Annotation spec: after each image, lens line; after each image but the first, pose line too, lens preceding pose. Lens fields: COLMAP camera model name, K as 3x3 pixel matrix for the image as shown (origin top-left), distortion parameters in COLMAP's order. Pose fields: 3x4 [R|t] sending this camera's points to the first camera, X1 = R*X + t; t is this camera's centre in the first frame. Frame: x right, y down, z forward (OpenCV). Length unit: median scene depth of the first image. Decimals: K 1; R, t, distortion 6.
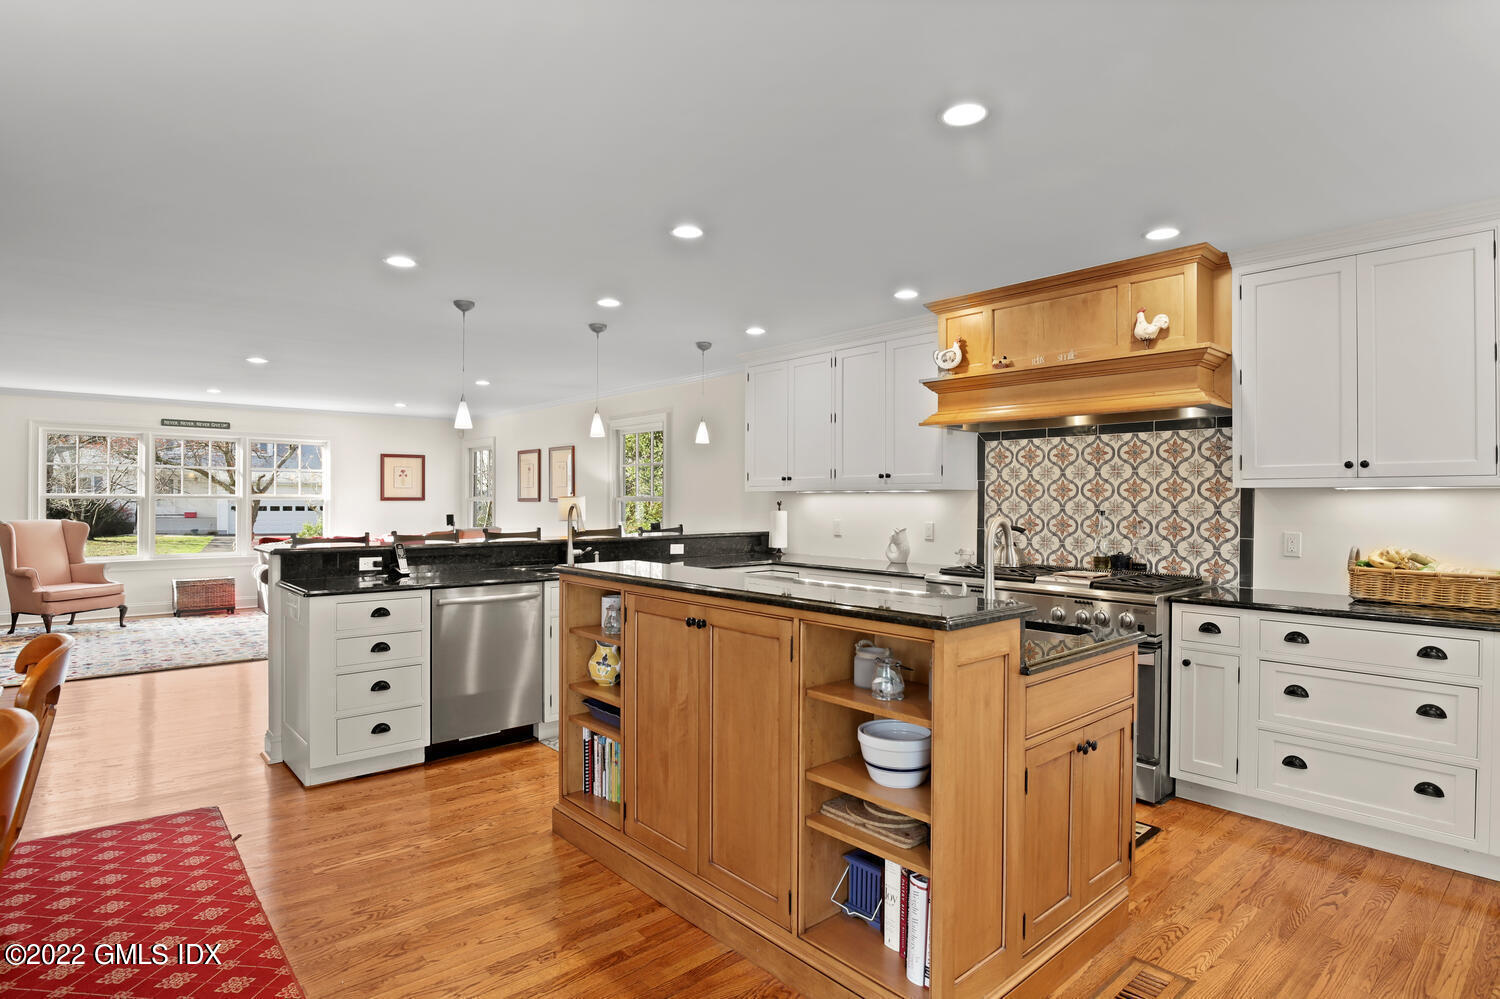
lens RADIAL K [[774.3, 0, 750.0], [0, 774.3, 499.5], [0, 0, 1]] dist [-0.012602, -0.017802]
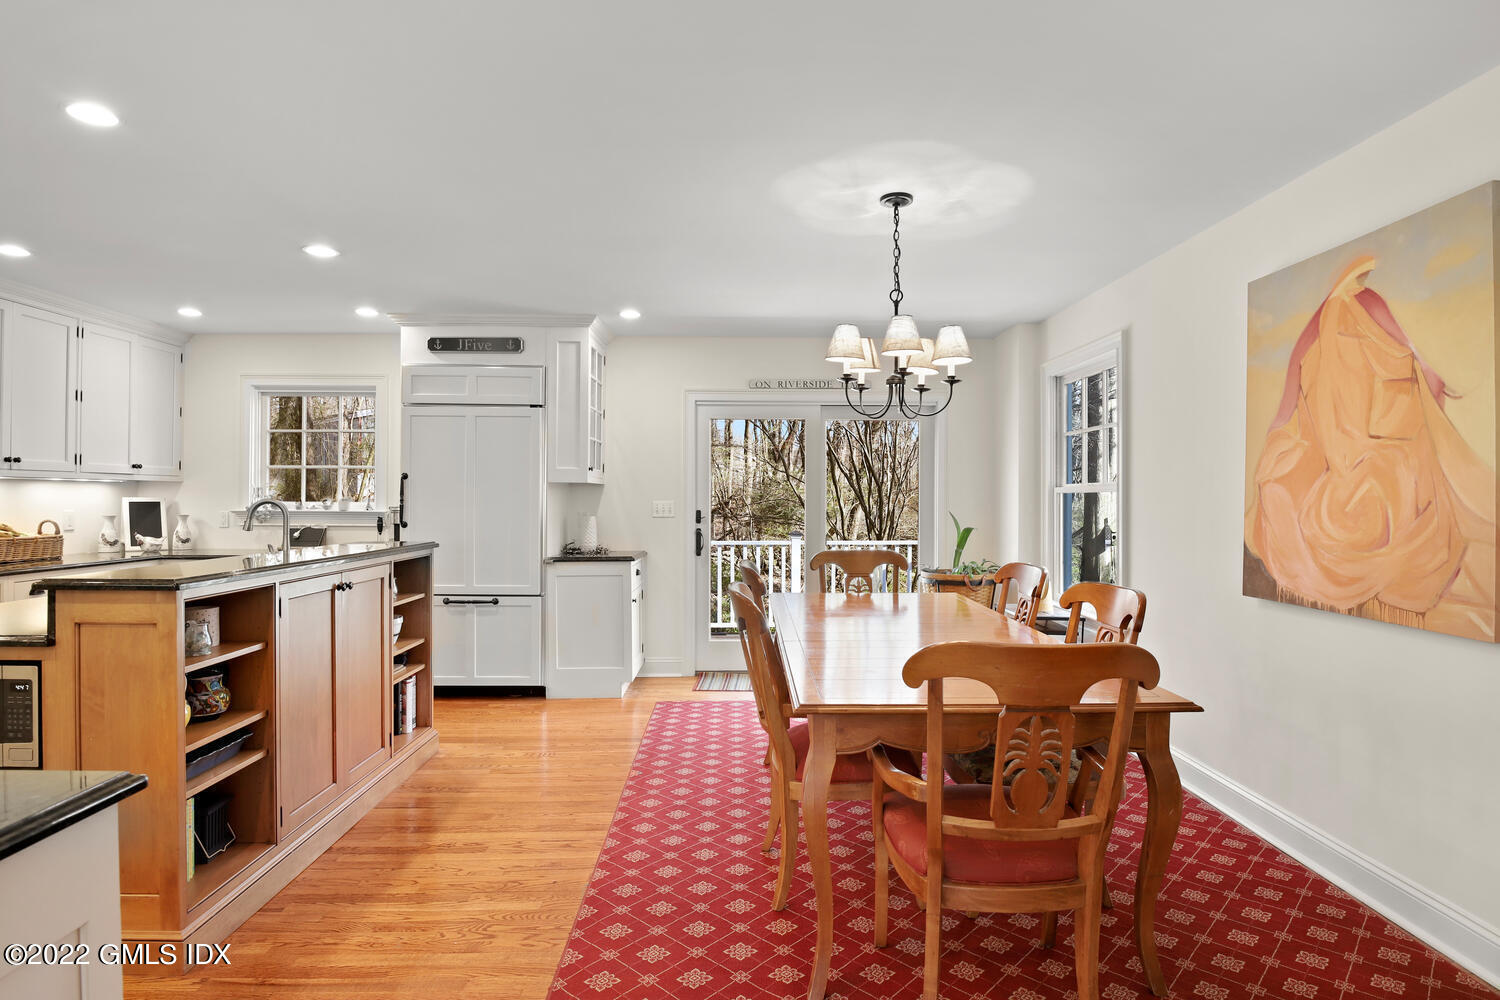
lens RADIAL K [[774.3, 0, 750.0], [0, 774.3, 500.0], [0, 0, 1]] dist [-0.012602, -0.017802]
pose [[-0.758093, -0.014917, 0.651976, -0.793342], [-0.017530, 0.999843, 0.002494, -0.001918], [-0.651911, -0.009539, -0.758235, 0.879725]]
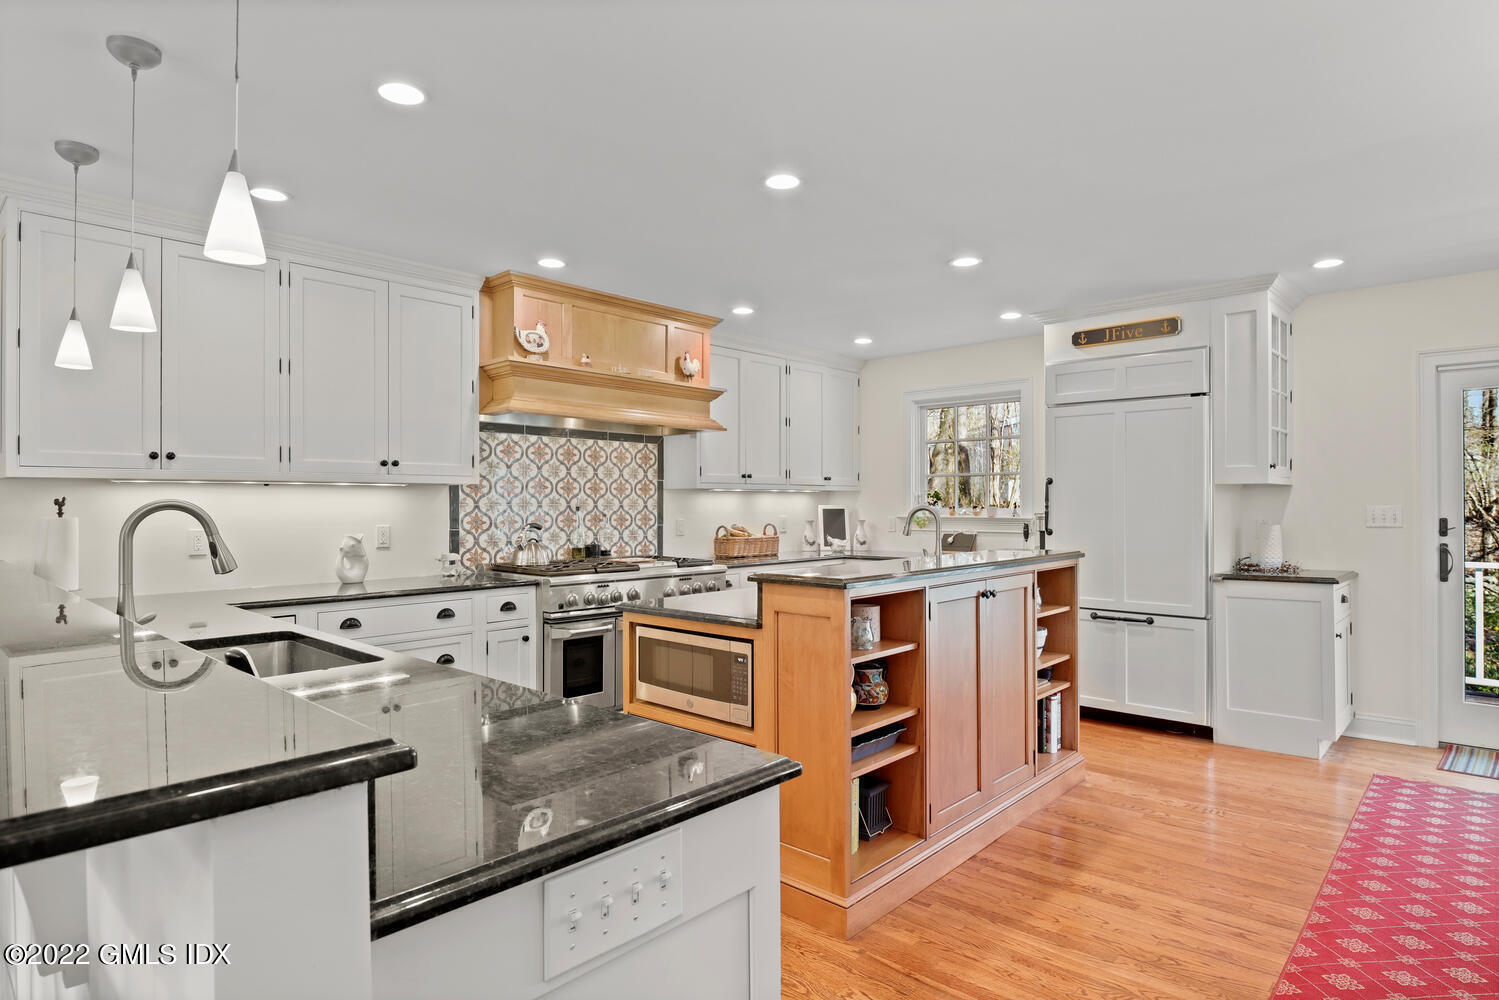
lens RADIAL K [[818.4, 0, 771.2], [0, 818.4, 503.8], [0, 0, 1]] dist [-0.004814, -0.009826]
pose [[-0.106527, -0.009790, 0.994262, -0.767736], [-0.005503, 0.999942, 0.009256, -0.002076], [-0.994295, -0.004485, -0.106575, 0.860801]]
